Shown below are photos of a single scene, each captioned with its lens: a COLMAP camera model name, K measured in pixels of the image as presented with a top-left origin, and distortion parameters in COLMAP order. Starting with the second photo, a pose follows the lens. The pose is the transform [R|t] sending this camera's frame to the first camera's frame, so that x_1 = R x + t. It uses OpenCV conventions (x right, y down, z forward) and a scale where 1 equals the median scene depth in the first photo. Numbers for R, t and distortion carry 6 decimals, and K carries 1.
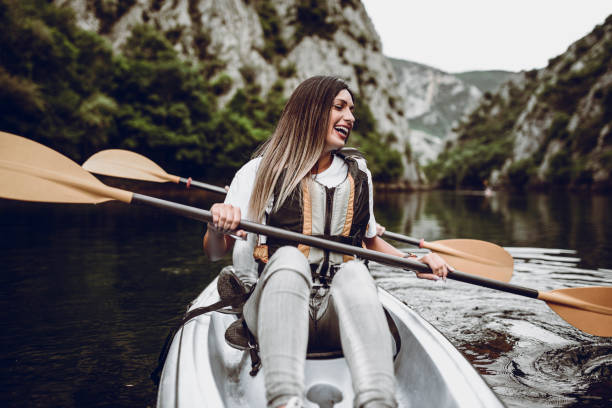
lens RADIAL K [[590.5, 0, 302.2], [0, 590.5, 203.5], [0, 0, 1]] dist [-0.067270, 0.107880]
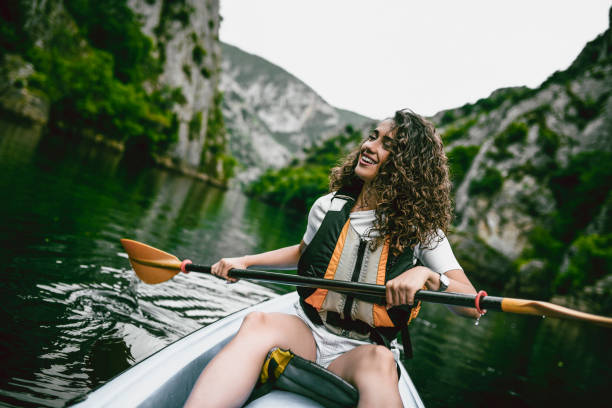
lens RADIAL K [[590.5, 0, 302.2], [0, 590.5, 203.5], [0, 0, 1]] dist [-0.067270, 0.107880]
pose [[0.911699, 0.328363, 0.246948, 0.139683], [-0.328340, 0.943603, -0.042507, -0.005426], [-0.246979, -0.042329, 0.968096, 0.225484]]
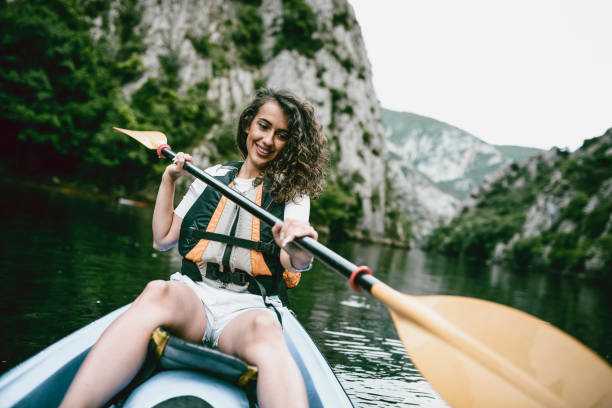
lens RADIAL K [[589.3, 0, 303.0], [0, 589.3, 205.4], [0, 0, 1]] dist [-0.073675, 0.111098]
pose [[0.983995, 0.170885, -0.050511, 0.111542], [-0.173965, 0.982630, -0.064609, -0.002939], [0.038593, 0.072362, 0.996631, 0.135626]]
